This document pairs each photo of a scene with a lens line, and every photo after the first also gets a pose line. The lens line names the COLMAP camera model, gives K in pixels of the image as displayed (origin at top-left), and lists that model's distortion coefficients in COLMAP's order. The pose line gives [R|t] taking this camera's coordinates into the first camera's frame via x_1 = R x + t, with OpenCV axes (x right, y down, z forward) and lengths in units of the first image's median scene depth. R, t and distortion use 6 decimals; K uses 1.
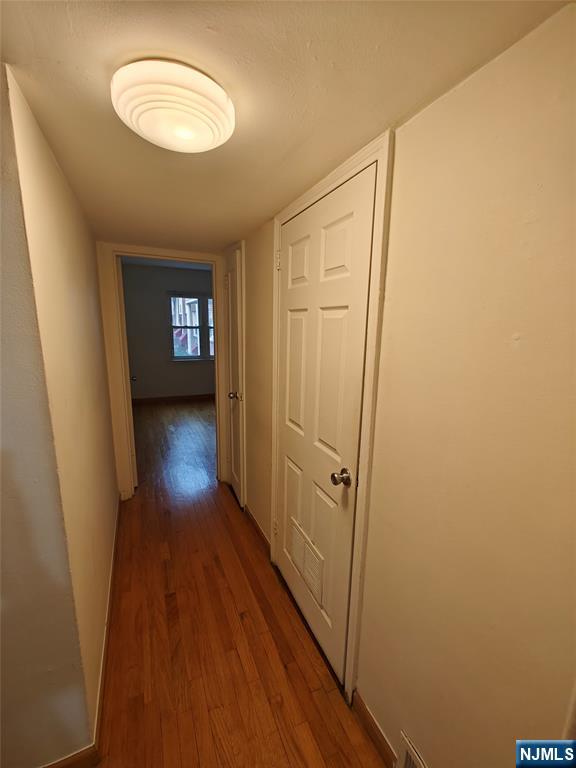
lens RADIAL K [[317.8, 0, 288.0], [0, 317.8, 384.0], [0, 0, 1]] dist [0.002292, 0.000339]
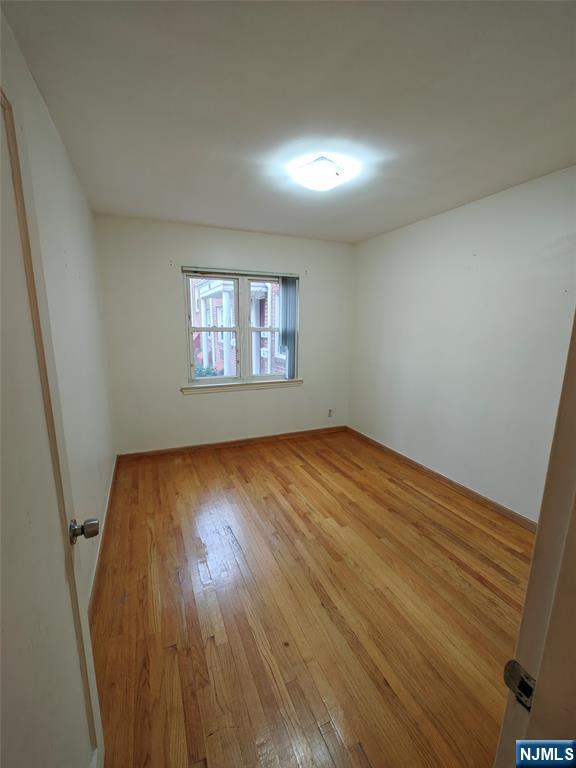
lens RADIAL K [[317.8, 0, 288.0], [0, 317.8, 384.0], [0, 0, 1]] dist [0.002292, 0.000339]
pose [[0.999943, -0.005785, -0.008956, -0.174826], [0.005778, 0.999983, -0.000894, -0.074637], [0.008961, 0.000843, 0.999959, 0.403683]]
